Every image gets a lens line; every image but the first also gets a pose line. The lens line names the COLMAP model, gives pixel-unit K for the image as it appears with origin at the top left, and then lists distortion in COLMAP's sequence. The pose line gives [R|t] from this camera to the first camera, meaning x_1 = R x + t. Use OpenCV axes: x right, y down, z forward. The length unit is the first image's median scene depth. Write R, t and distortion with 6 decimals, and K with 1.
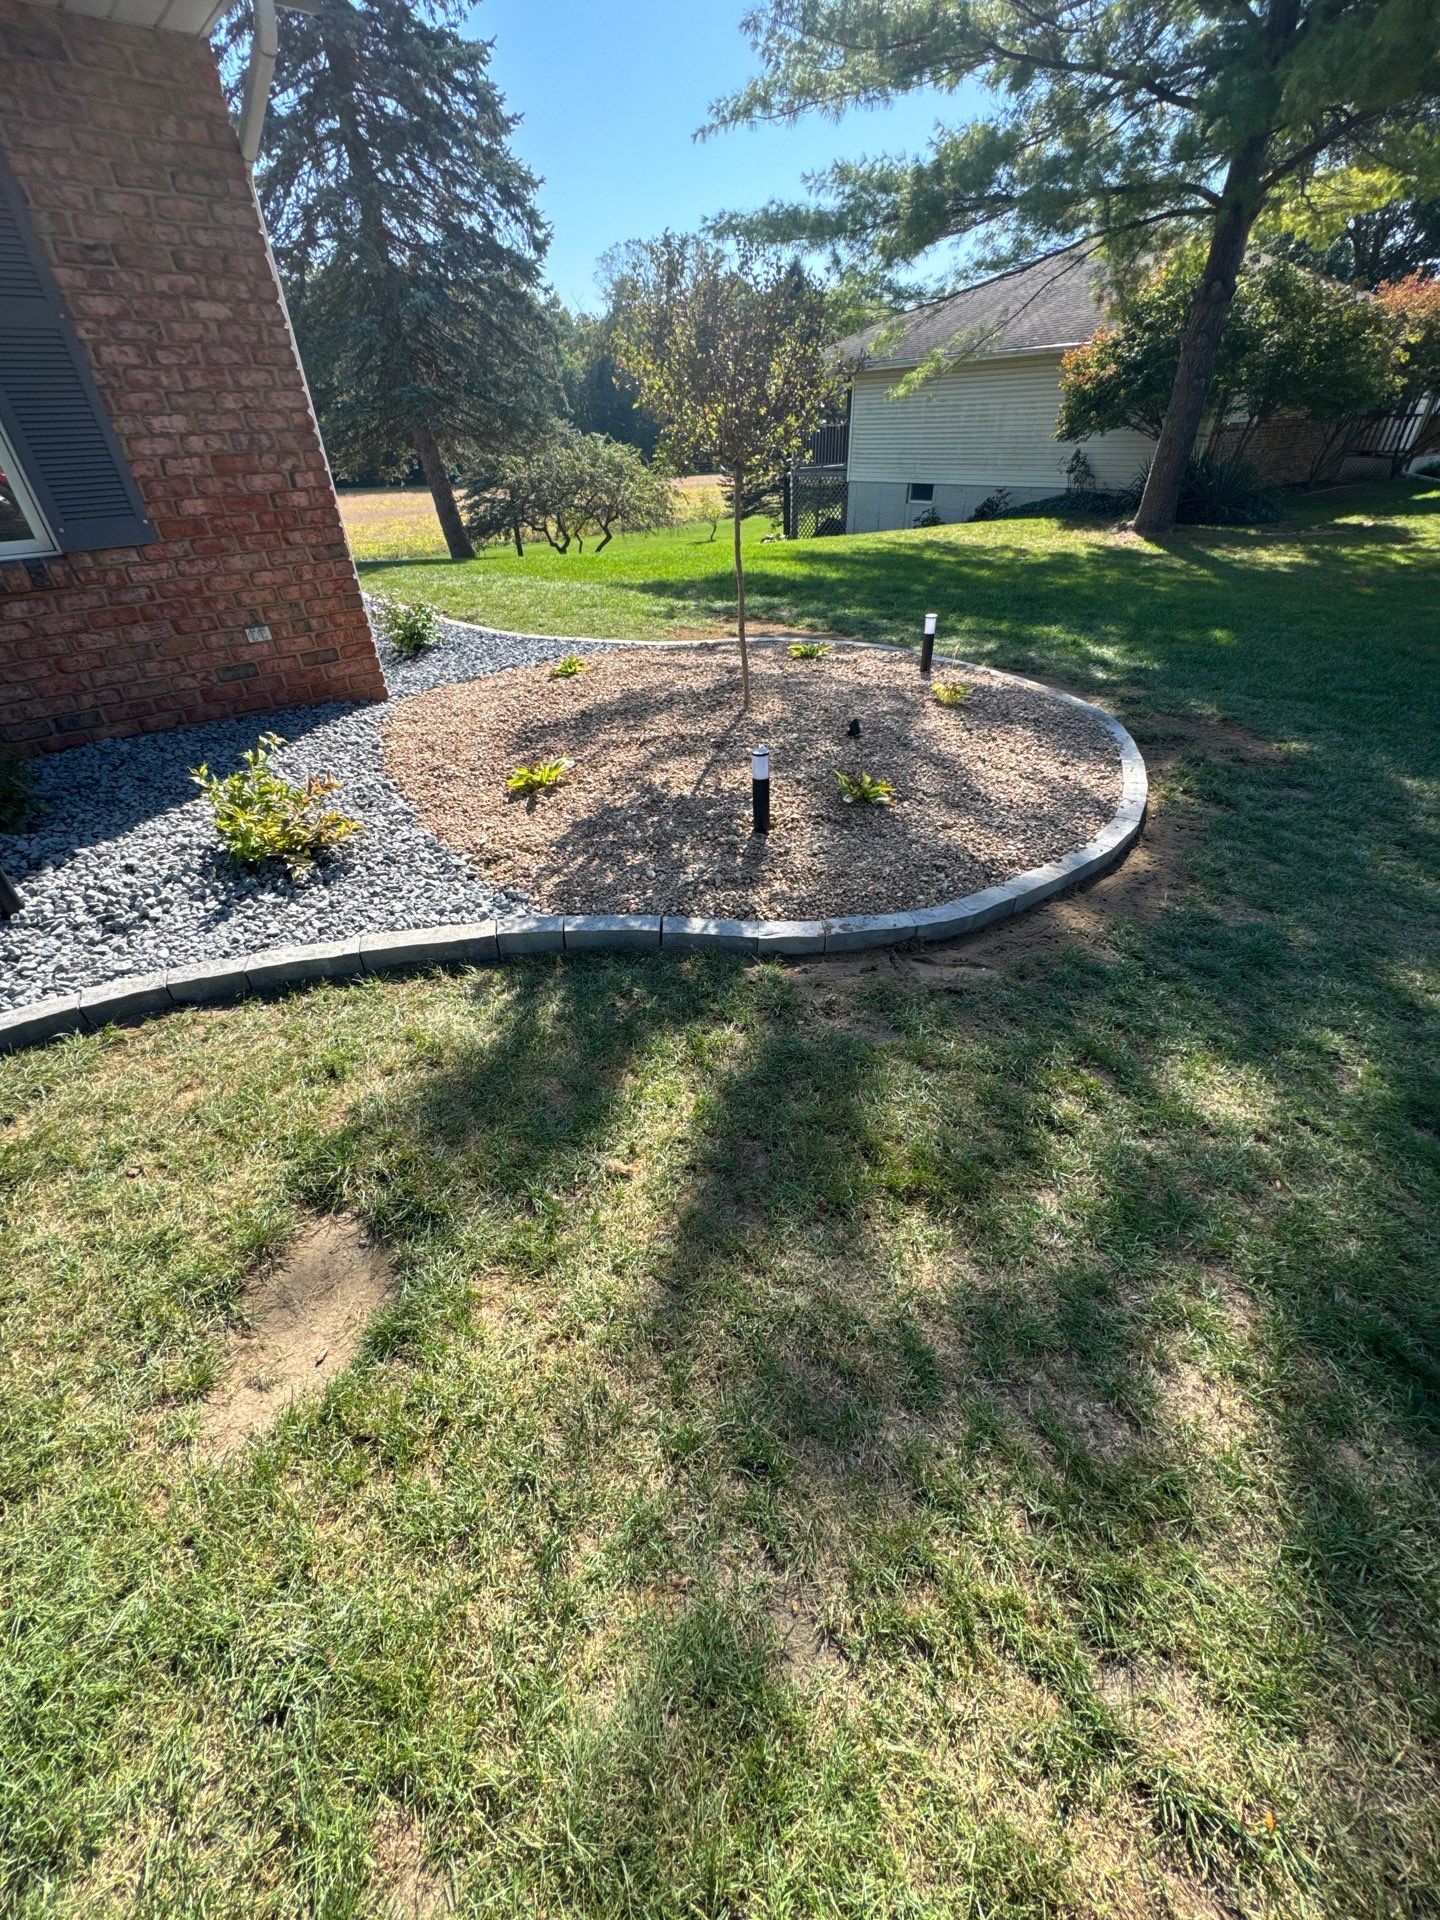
lens RADIAL K [[762.8, 0, 723.5], [0, 762.8, 959.1], [0, 0, 1]] dist [-0.003219, 0.000339]
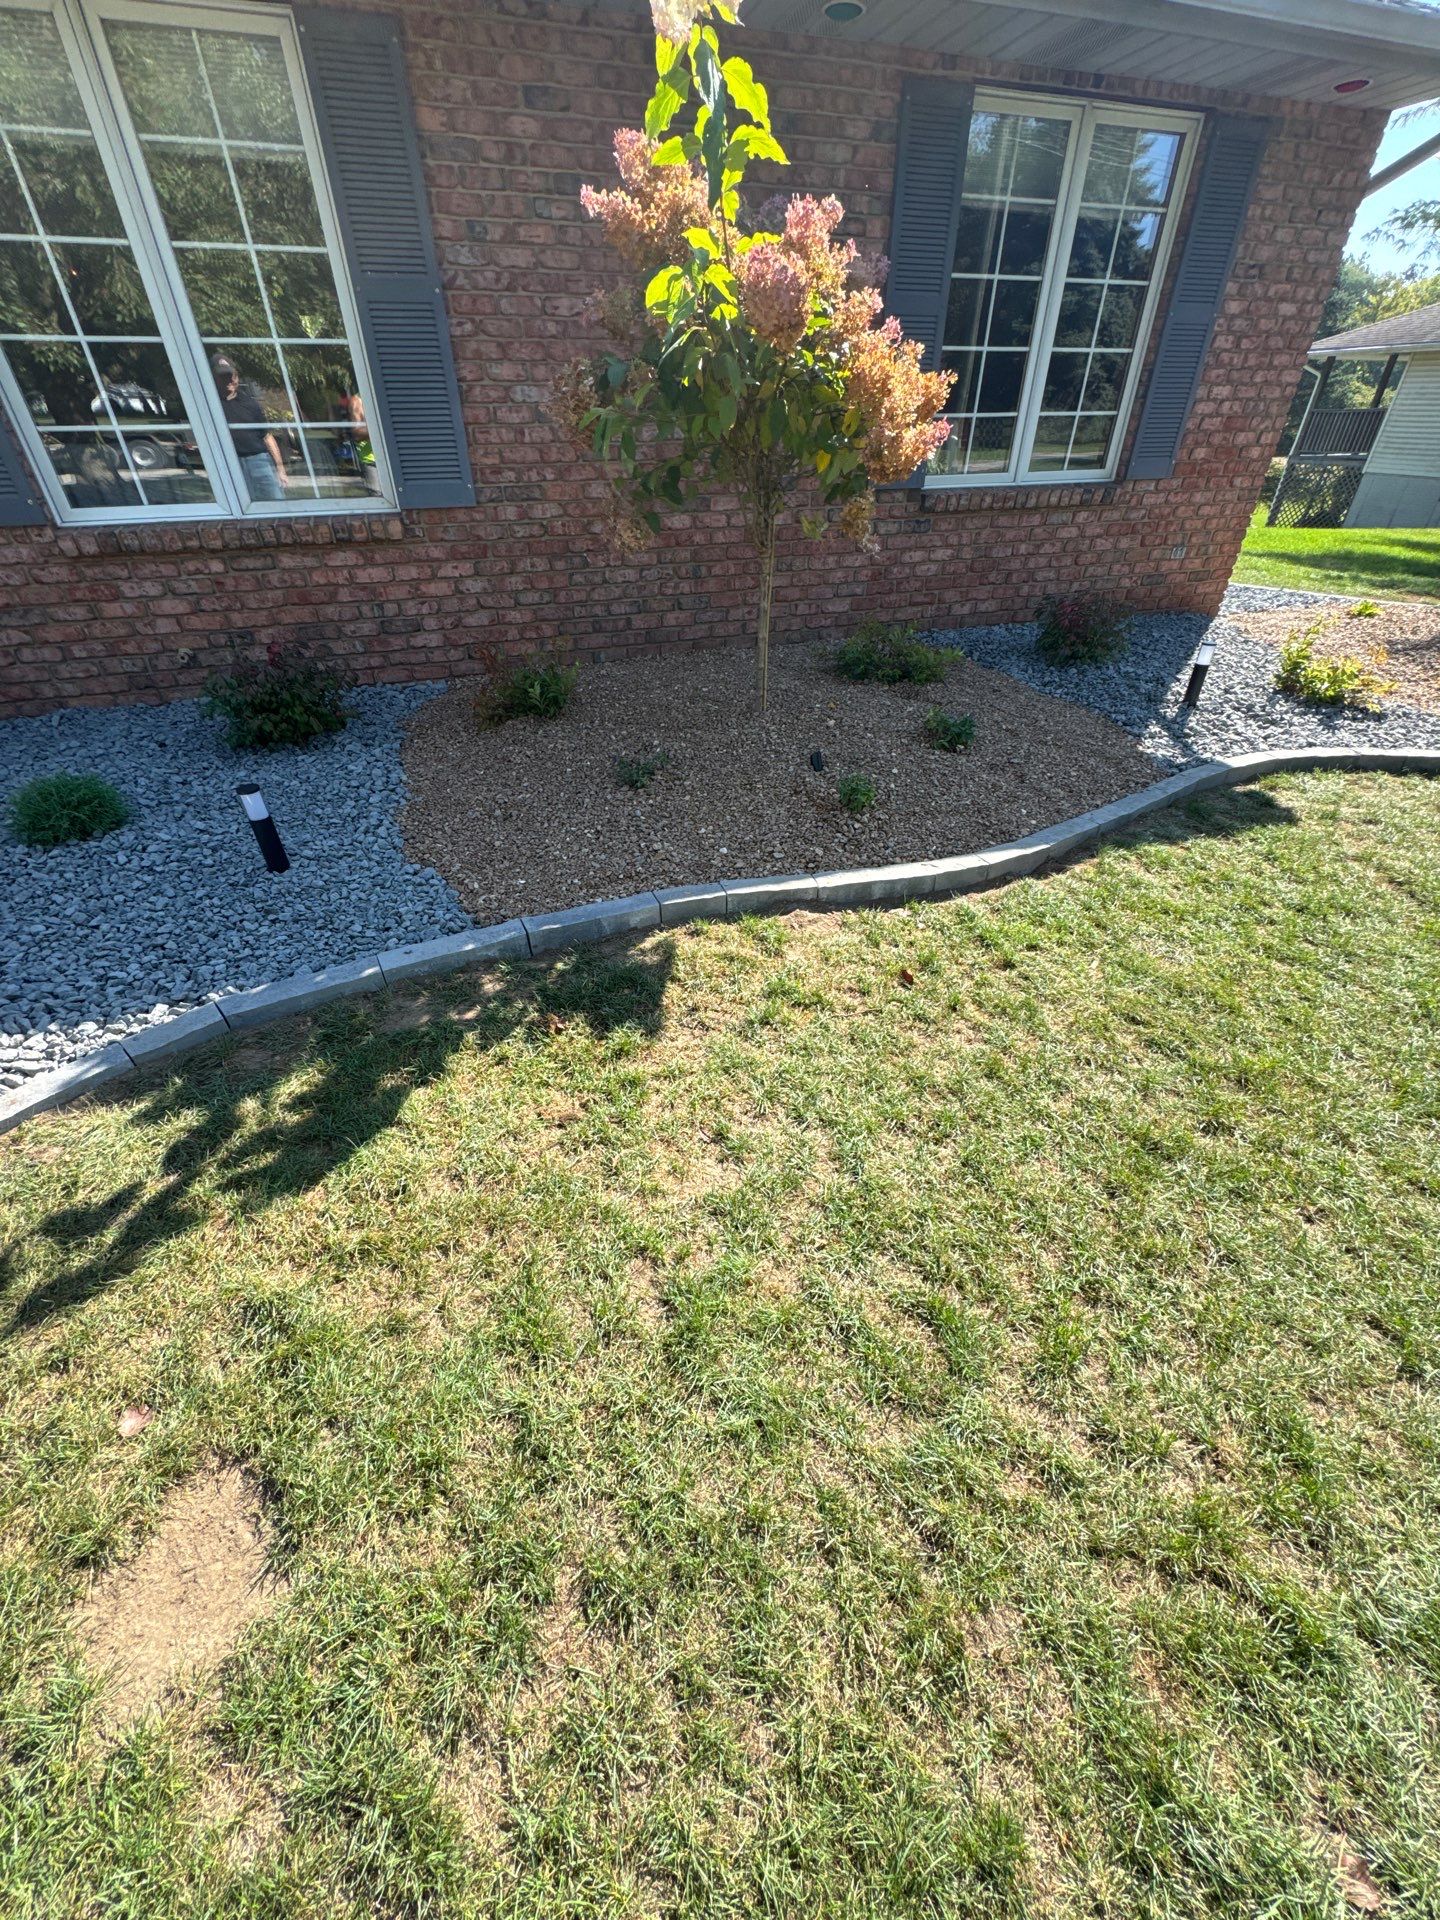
lens RADIAL K [[762.8, 0, 721.1], [0, 762.8, 961.6], [0, 0, 1]] dist [-0.003219, 0.000339]
pose [[0.940658, 0.217257, -0.260694, -0.951097], [-0.213189, 0.976013, 0.044143, 0.426617], [0.264032, 0.014054, 0.964412, -0.543113]]
